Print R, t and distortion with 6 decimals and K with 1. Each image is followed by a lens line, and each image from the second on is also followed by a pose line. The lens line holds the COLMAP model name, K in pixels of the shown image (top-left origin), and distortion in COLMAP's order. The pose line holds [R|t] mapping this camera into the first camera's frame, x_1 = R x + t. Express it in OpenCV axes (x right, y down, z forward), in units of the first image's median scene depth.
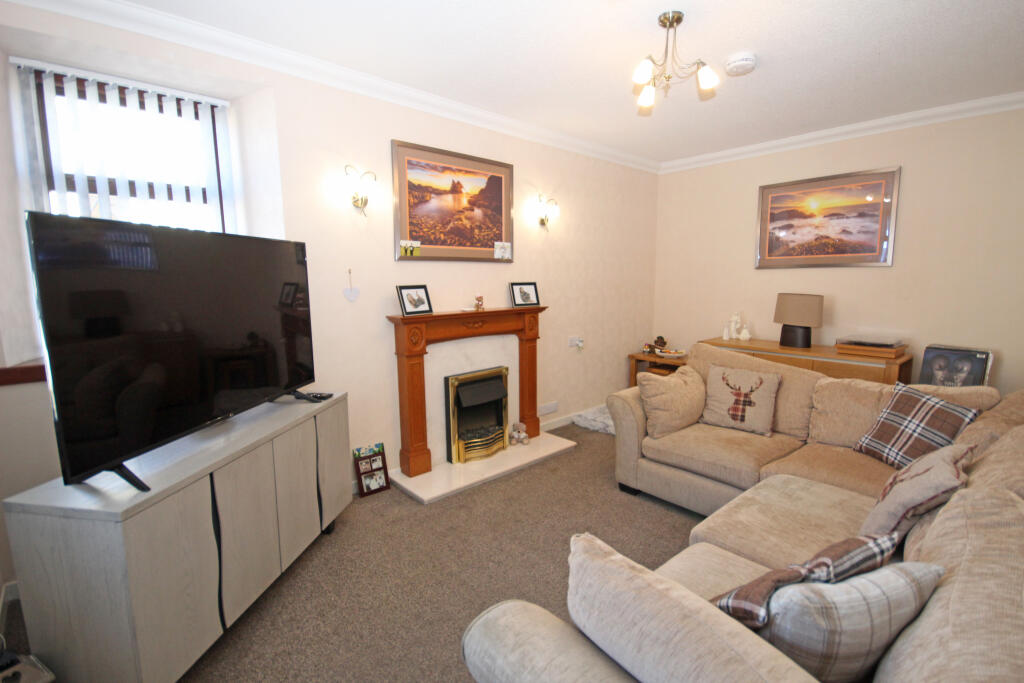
lens RADIAL K [[471.2, 0, 518.6], [0, 471.2, 344.3], [0, 0, 1]] dist [-0.001516, -0.005030]
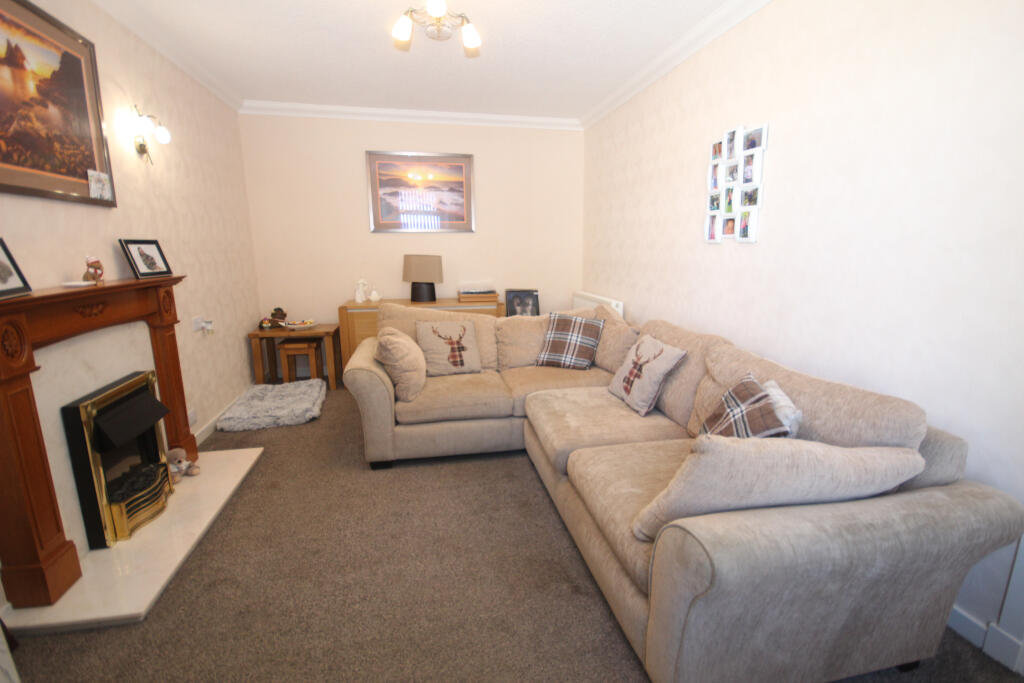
lens RADIAL K [[471.2, 0, 519.0], [0, 471.2, 343.9], [0, 0, 1]] dist [-0.001516, -0.005030]
pose [[0.503248, -0.167437, 0.847766, -0.328821], [0.118558, 0.985150, 0.124192, -0.008901], [-0.855971, 0.038010, 0.515625, 0.243912]]
